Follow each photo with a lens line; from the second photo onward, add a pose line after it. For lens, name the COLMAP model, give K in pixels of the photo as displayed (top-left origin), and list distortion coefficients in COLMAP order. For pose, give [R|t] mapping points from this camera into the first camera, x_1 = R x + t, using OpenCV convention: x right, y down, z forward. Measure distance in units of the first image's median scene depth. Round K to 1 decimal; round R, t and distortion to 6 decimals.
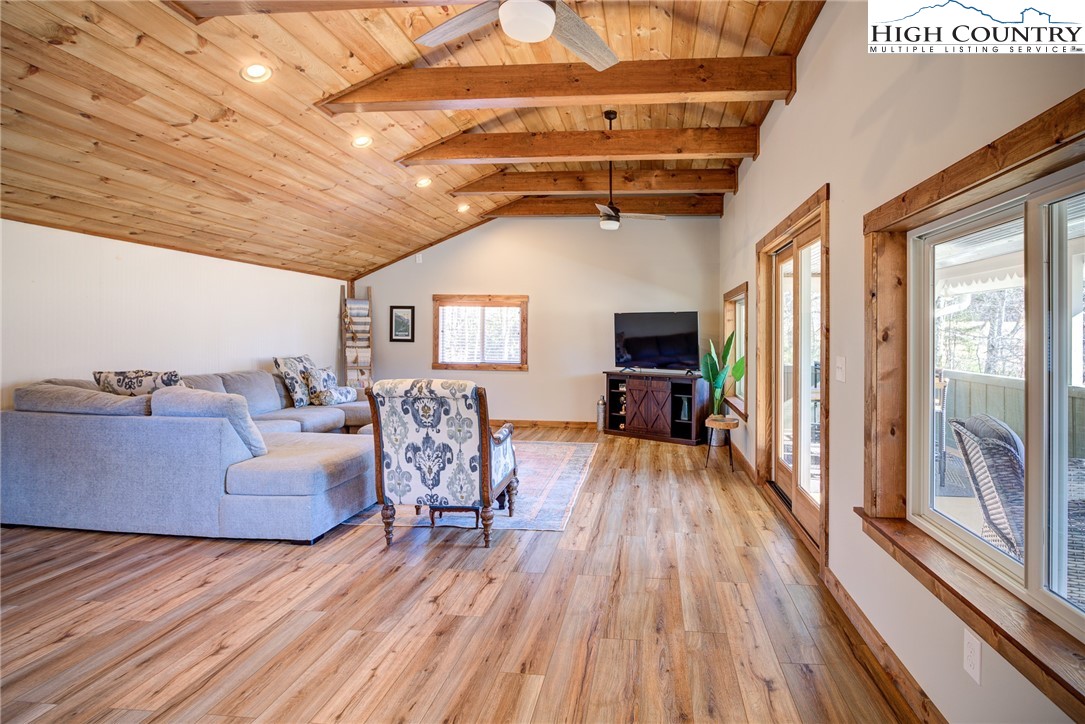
lens RADIAL K [[526.8, 0, 576.6], [0, 526.8, 331.9], [0, 0, 1]] dist [-0.017558, 0.004314]
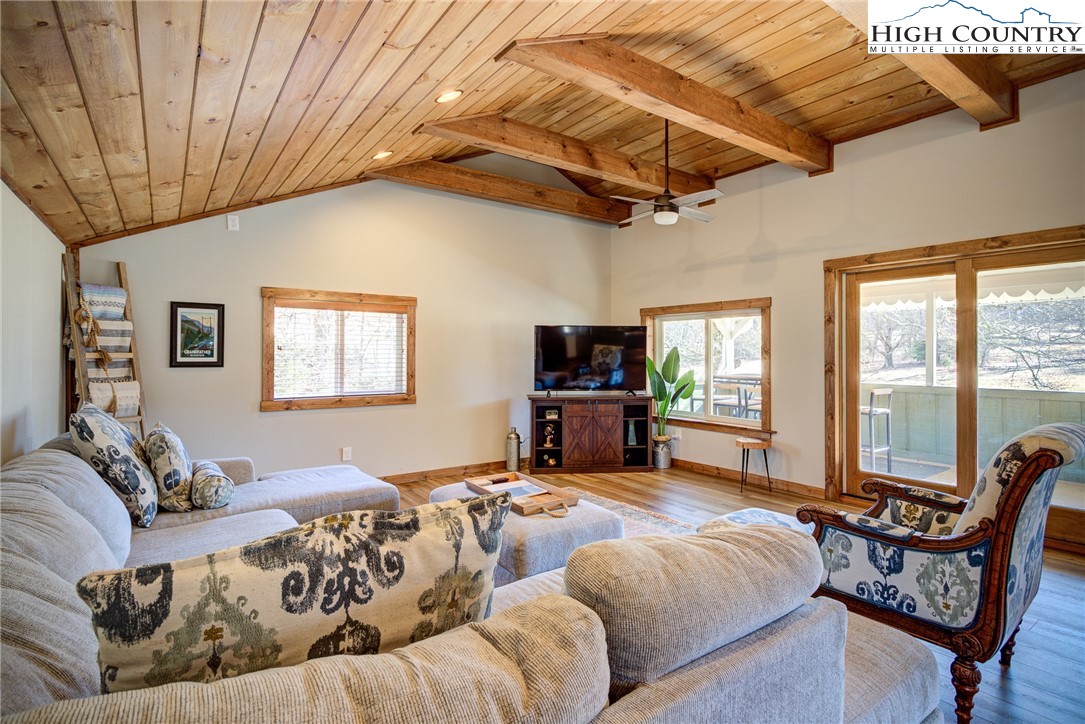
lens RADIAL K [[526.8, 0, 532.2], [0, 526.8, 347.6], [0, 0, 1]] dist [-0.017558, 0.004314]
pose [[0.759830, -0.001828, 0.650120, -0.436100], [0.001331, 0.999998, 0.001256, -0.001955], [-0.650121, -0.000090, 0.759831, 0.356924]]
